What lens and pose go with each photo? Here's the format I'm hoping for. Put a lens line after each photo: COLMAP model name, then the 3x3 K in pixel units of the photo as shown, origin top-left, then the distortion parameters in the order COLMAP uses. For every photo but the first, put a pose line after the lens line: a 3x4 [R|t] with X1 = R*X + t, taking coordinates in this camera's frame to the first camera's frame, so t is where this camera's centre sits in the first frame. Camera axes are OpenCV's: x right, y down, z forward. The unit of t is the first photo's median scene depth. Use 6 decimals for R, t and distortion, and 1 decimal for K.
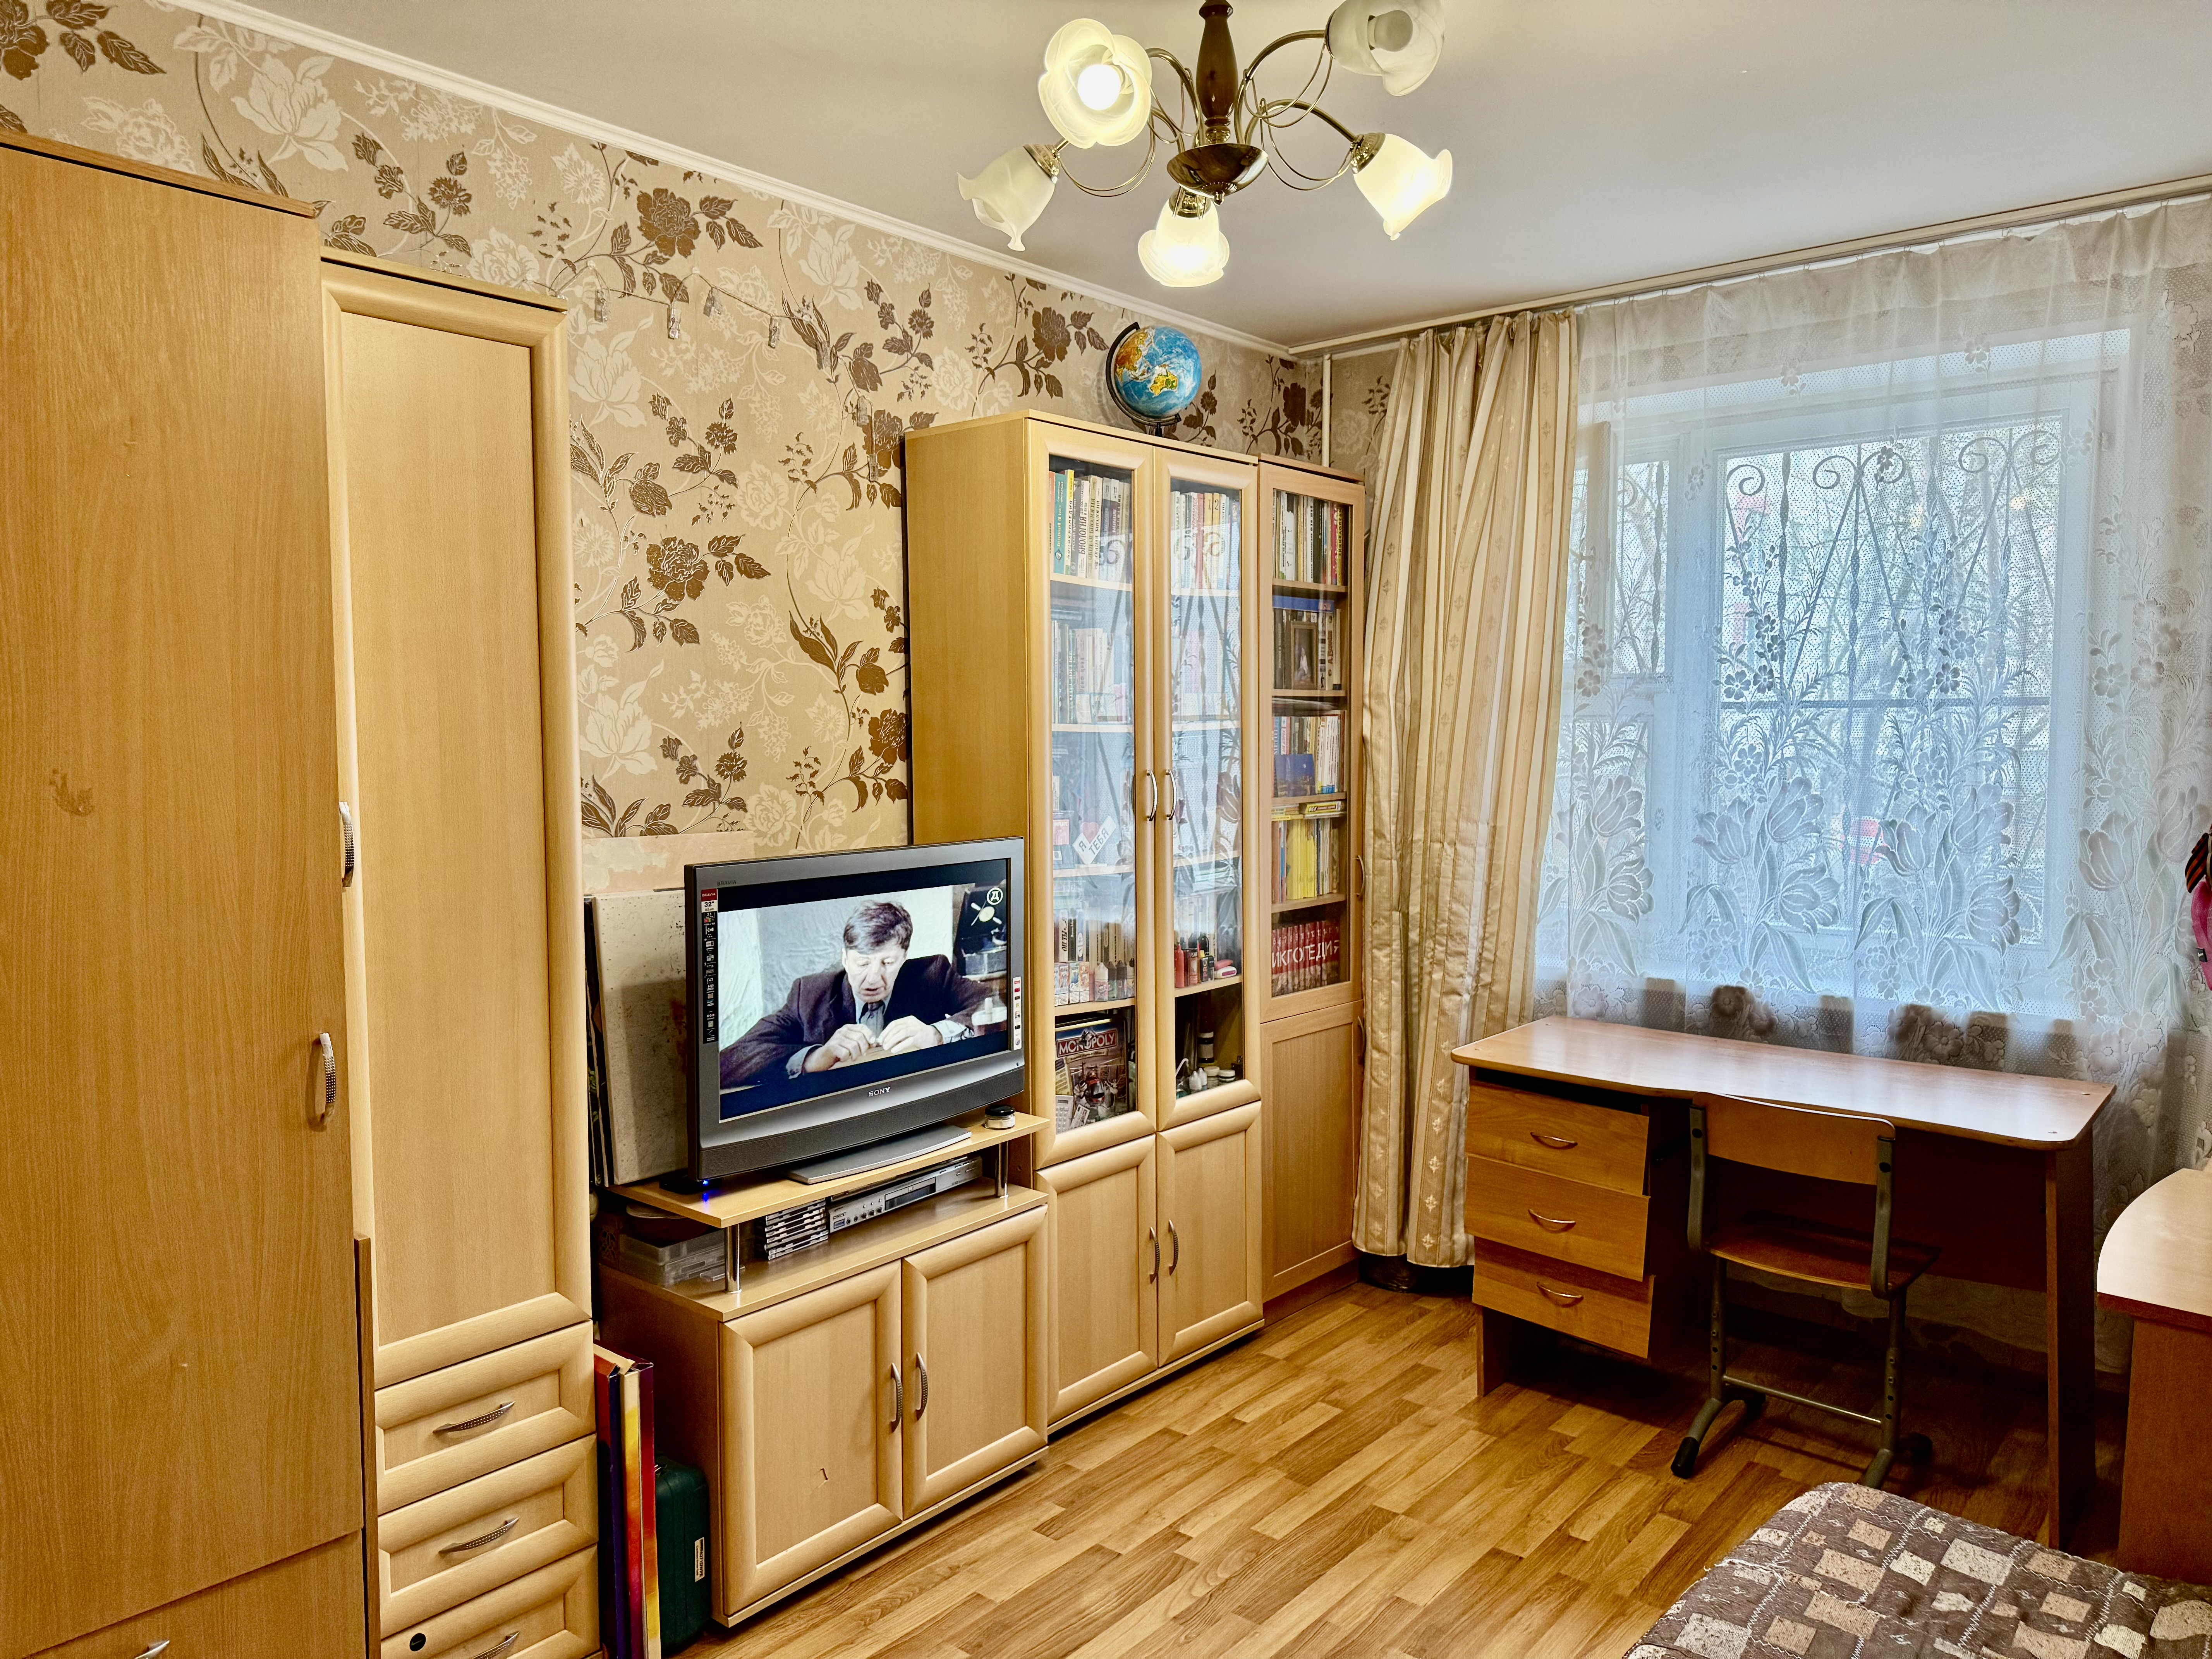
lens RADIAL K [[1540.9, 0, 1114.4], [0, 1540.9, 837.1], [0, 0, 1]] dist [0.072209, -0.096116]
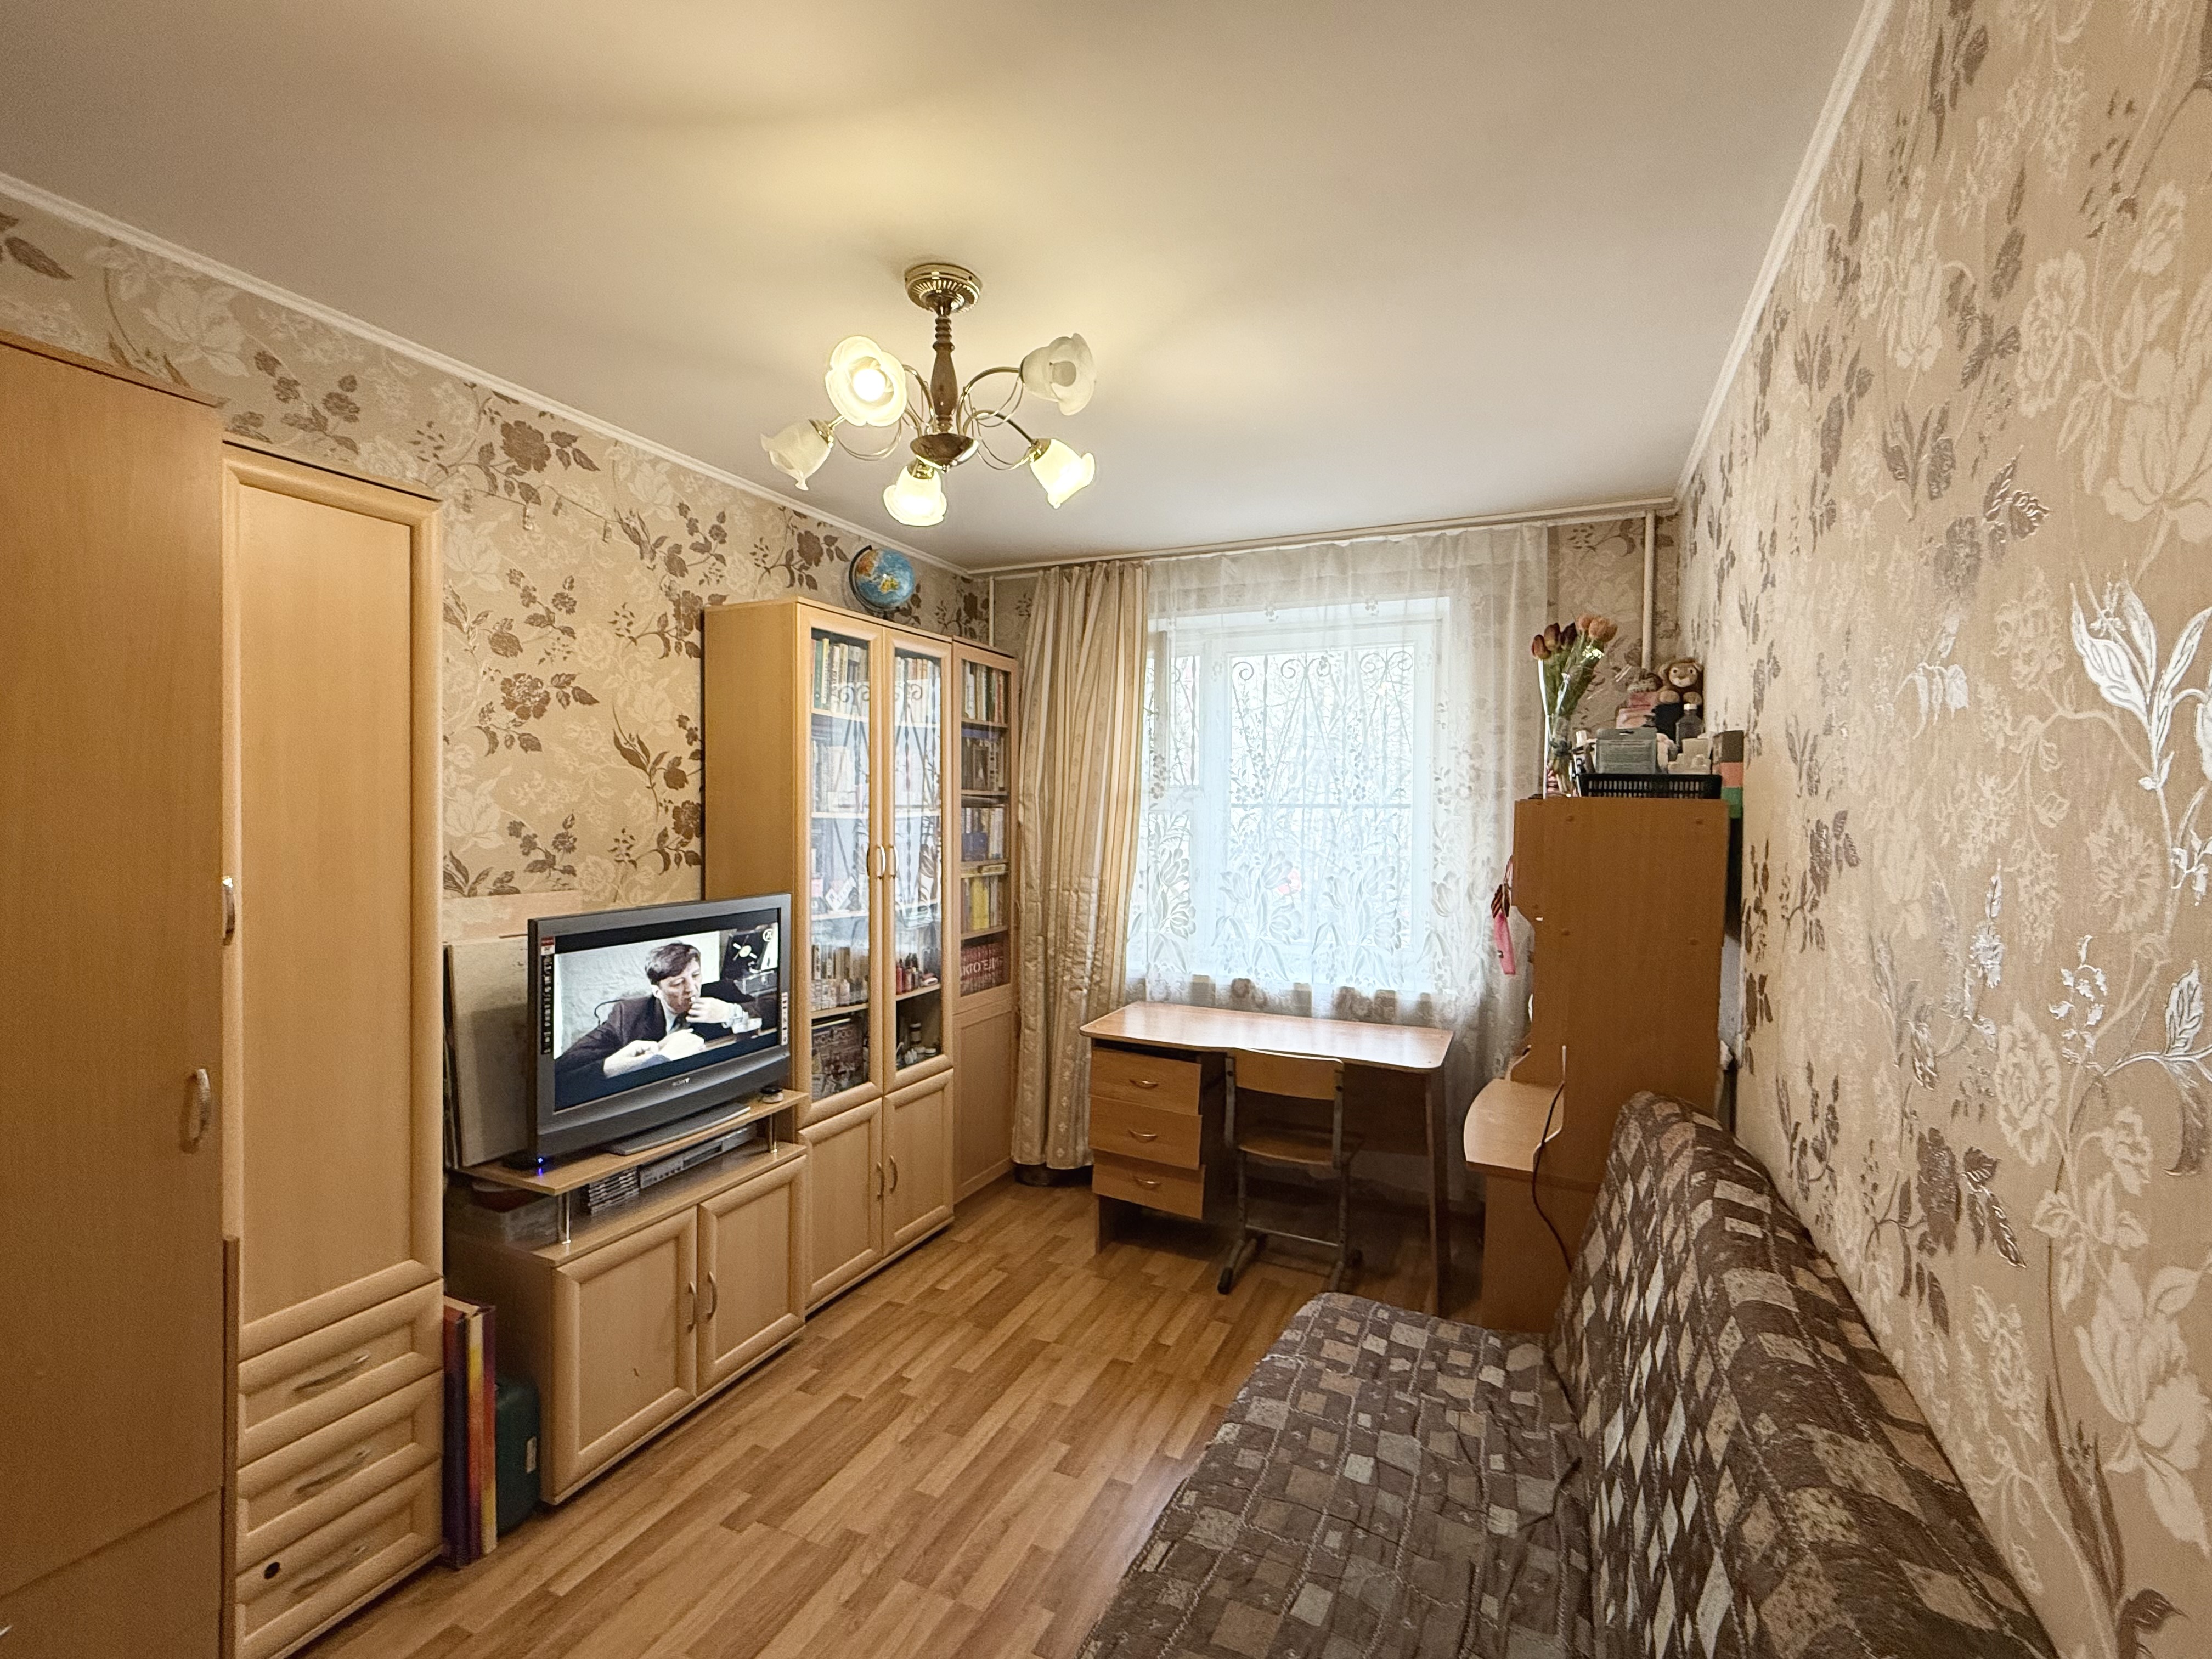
lens RADIAL K [[989.3, 0, 1106.5], [0, 989.3, 825.3], [0, 0, 1]] dist [-0.002697, -0.000479]
pose [[0.963015, 0.007779, 0.269334, -0.023333], [0.007172, 0.998489, -0.054482, -0.009622], [-0.269351, 0.054398, 0.961505, 0.040803]]
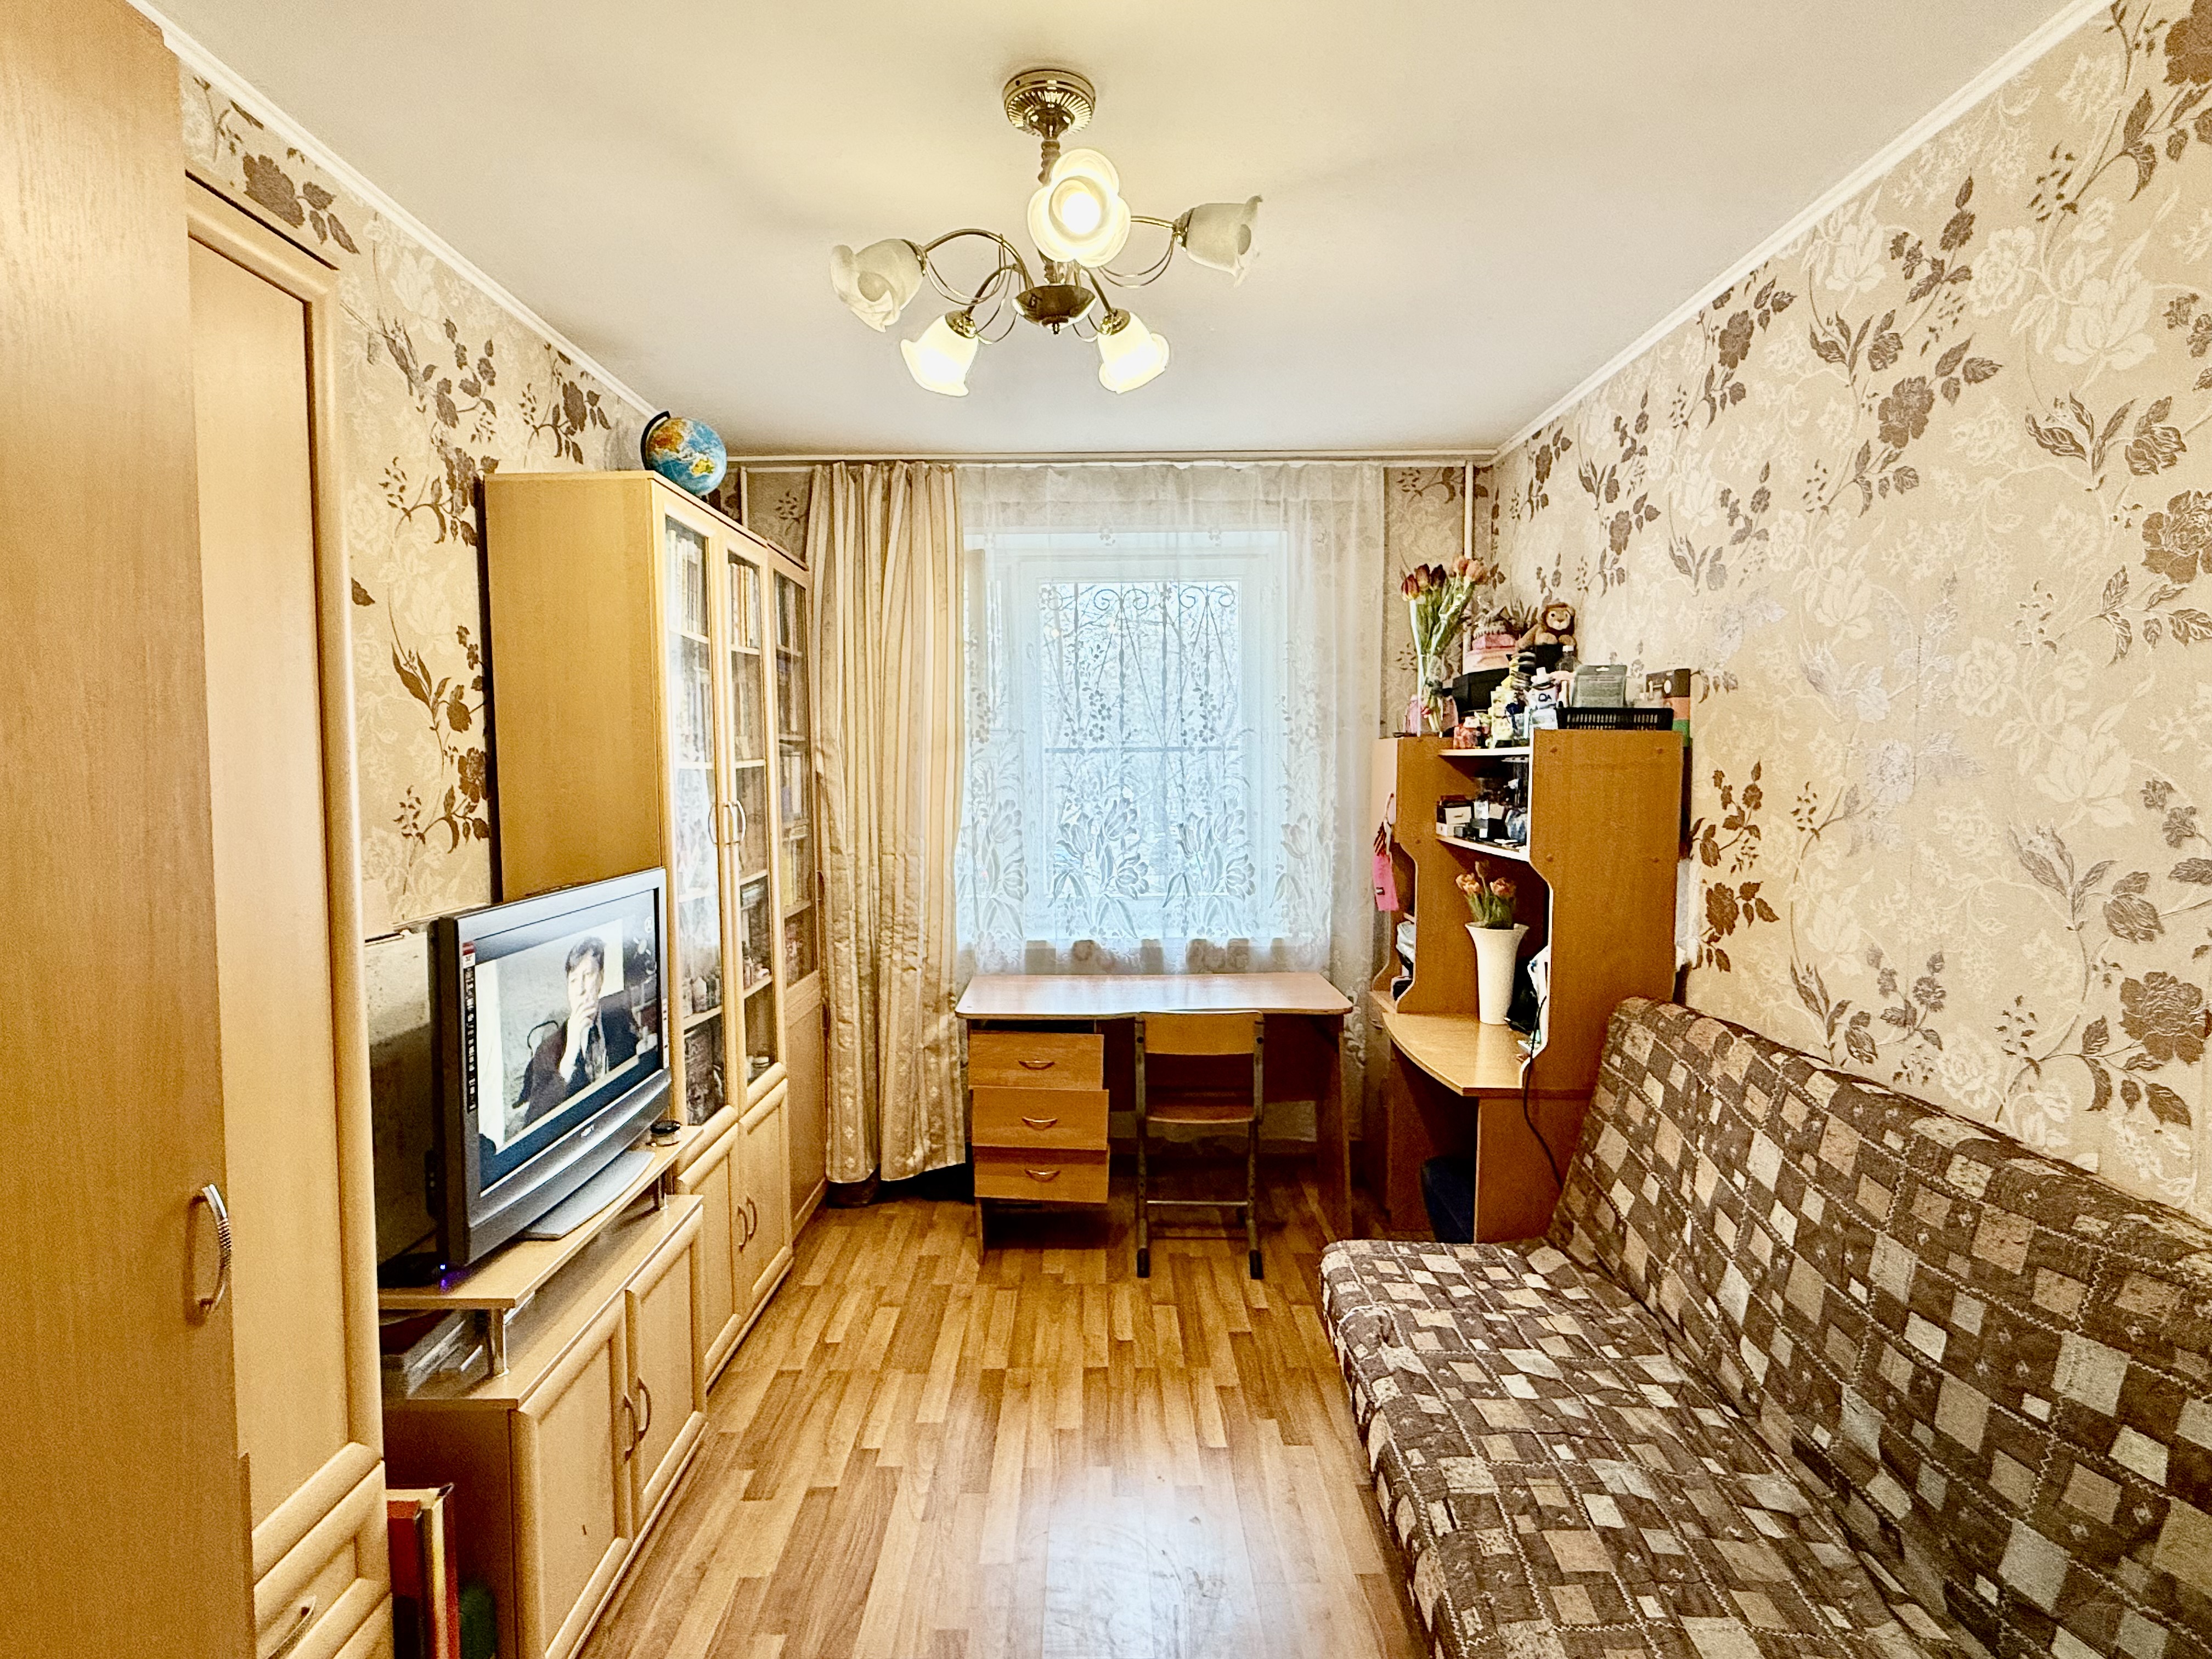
lens RADIAL K [[1111.1, 0, 1095.2], [0, 1111.1, 823.4], [0, 0, 1]] dist [-0.004279, 0.000532]
pose [[0.768256, -0.037515, 0.639043, -0.305237], [0.053358, 0.998560, -0.005527, -0.009492], [-0.637915, 0.038344, 0.769152, 0.205177]]
